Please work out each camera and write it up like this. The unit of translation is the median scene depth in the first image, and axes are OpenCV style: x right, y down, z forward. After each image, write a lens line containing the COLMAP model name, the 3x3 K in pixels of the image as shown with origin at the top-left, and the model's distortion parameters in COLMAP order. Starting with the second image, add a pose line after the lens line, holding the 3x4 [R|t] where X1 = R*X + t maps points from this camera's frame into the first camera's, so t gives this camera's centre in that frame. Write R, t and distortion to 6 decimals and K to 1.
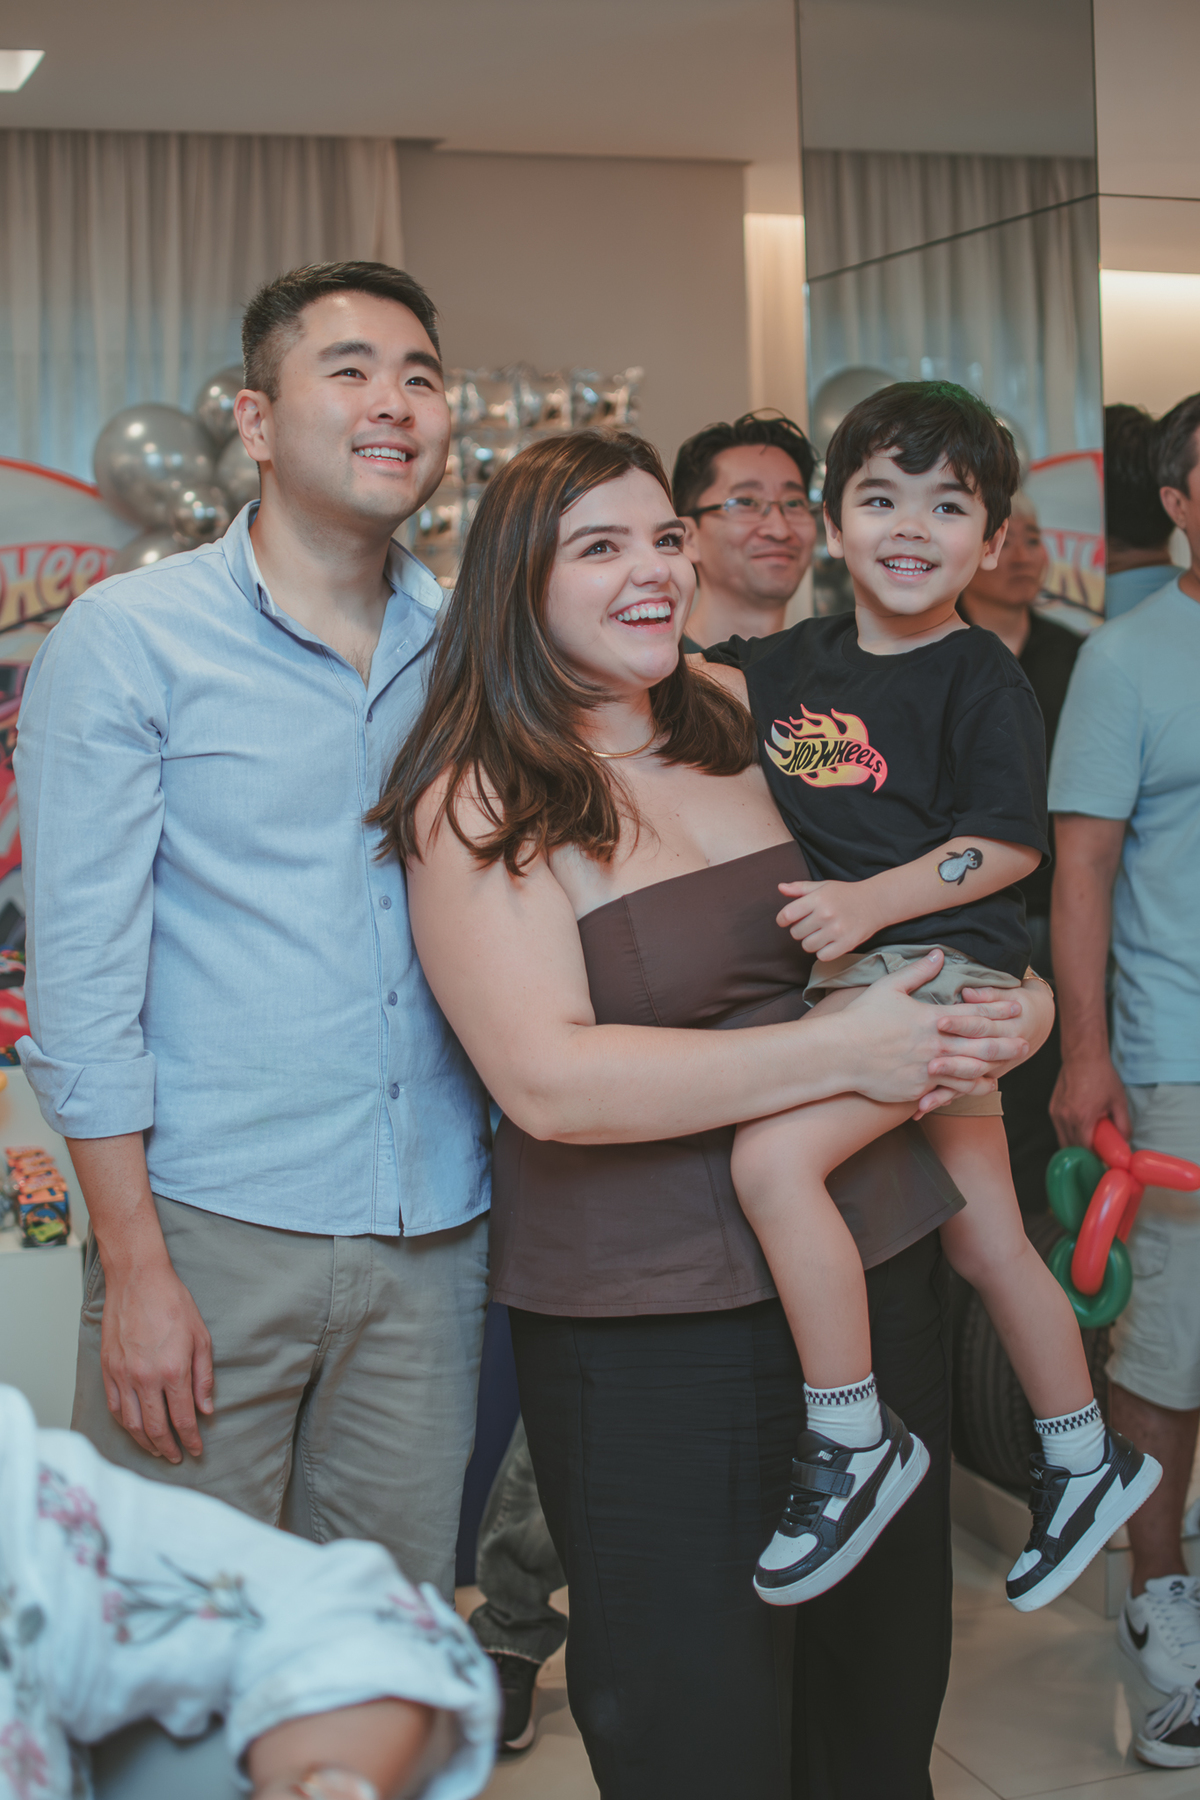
lens RADIAL K [[2700.8, 0, 541.7], [0, 2700.8, 877.3], [0, 0, 1]] dist [-0.148541, 0.098185]
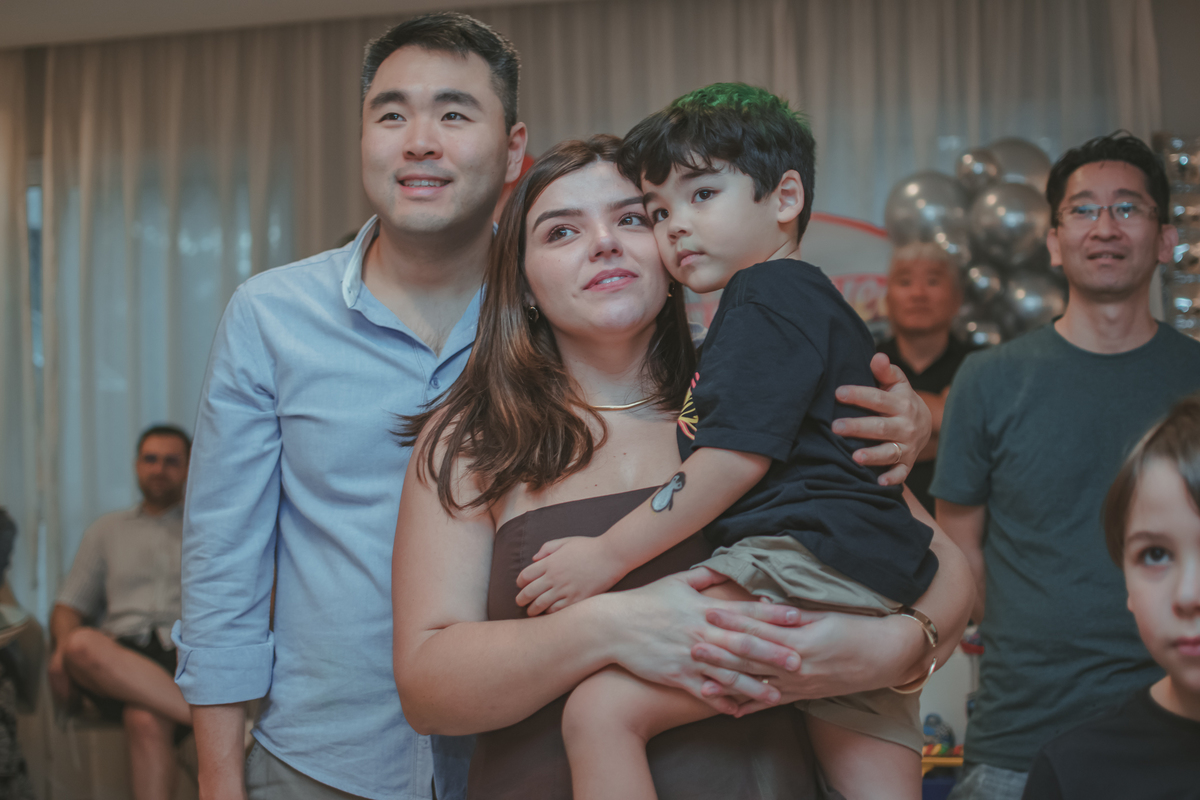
lens RADIAL K [[1800.5, 0, 567.5], [0, 1800.5, 404.5], [0, 0, 1]] dist [-0.148541, 0.098185]
pose [[0.857588, 0.002682, -0.514330, 0.420133], [-0.034275, 0.998062, -0.051946, -0.009172], [0.513194, 0.062176, 0.856018, 0.334694]]
